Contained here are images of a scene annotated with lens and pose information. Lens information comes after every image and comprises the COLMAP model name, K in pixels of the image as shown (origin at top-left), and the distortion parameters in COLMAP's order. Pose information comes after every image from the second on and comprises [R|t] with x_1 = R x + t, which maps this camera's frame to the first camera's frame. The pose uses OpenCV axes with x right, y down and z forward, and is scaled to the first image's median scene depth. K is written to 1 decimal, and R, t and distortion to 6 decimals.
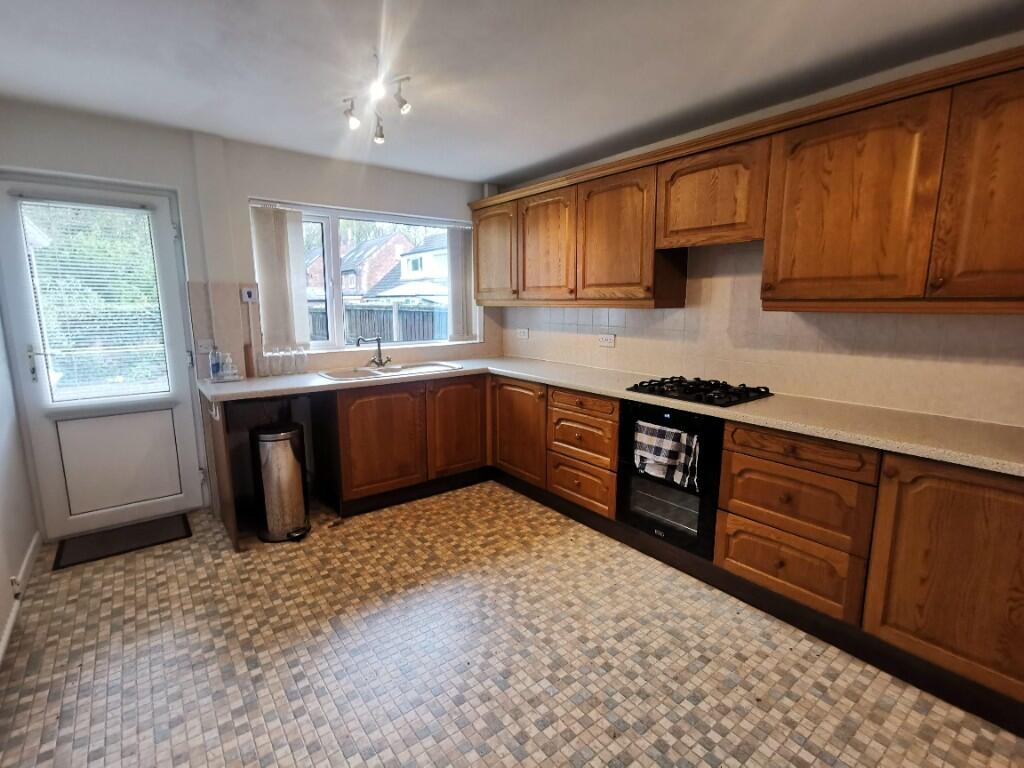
lens RADIAL K [[492.5, 0, 513.0], [0, 492.5, 382.4], [0, 0, 1]] dist [-0.044687, 0.047991]
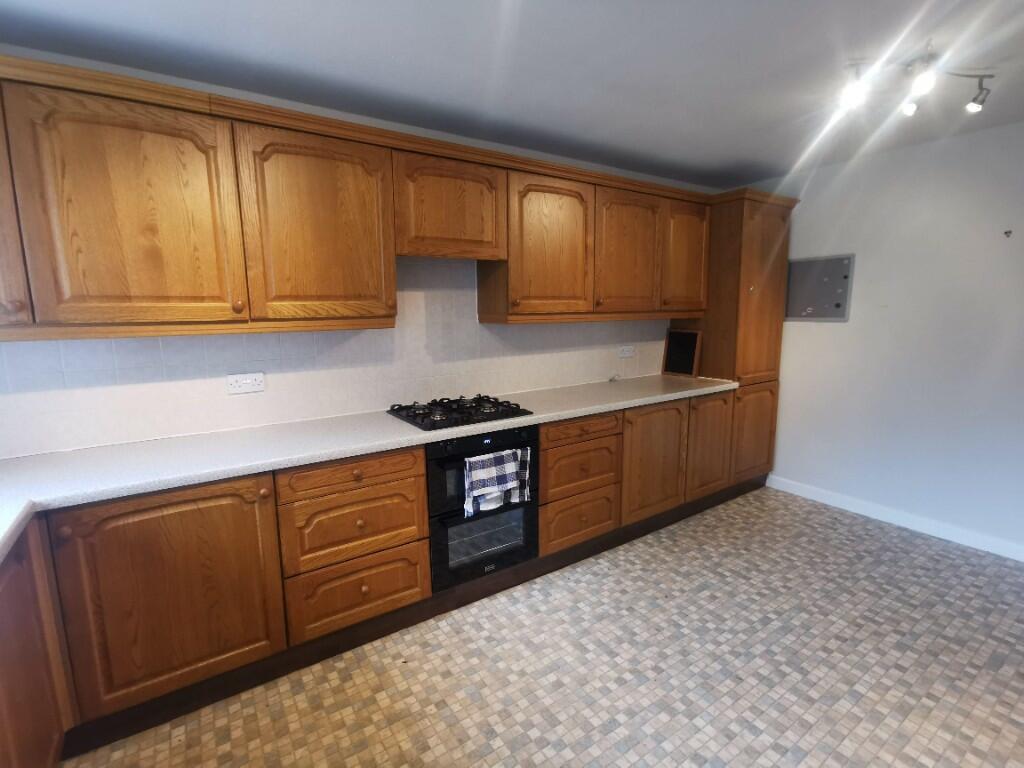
lens RADIAL K [[492.5, 0, 513.0], [0, 492.5, 382.4], [0, 0, 1]] dist [-0.044687, 0.047991]
pose [[0.065886, -0.153989, 0.985873, -0.591562], [0.171659, 0.975039, 0.140825, -0.165970], [-0.982951, 0.159956, 0.090675, 0.867830]]
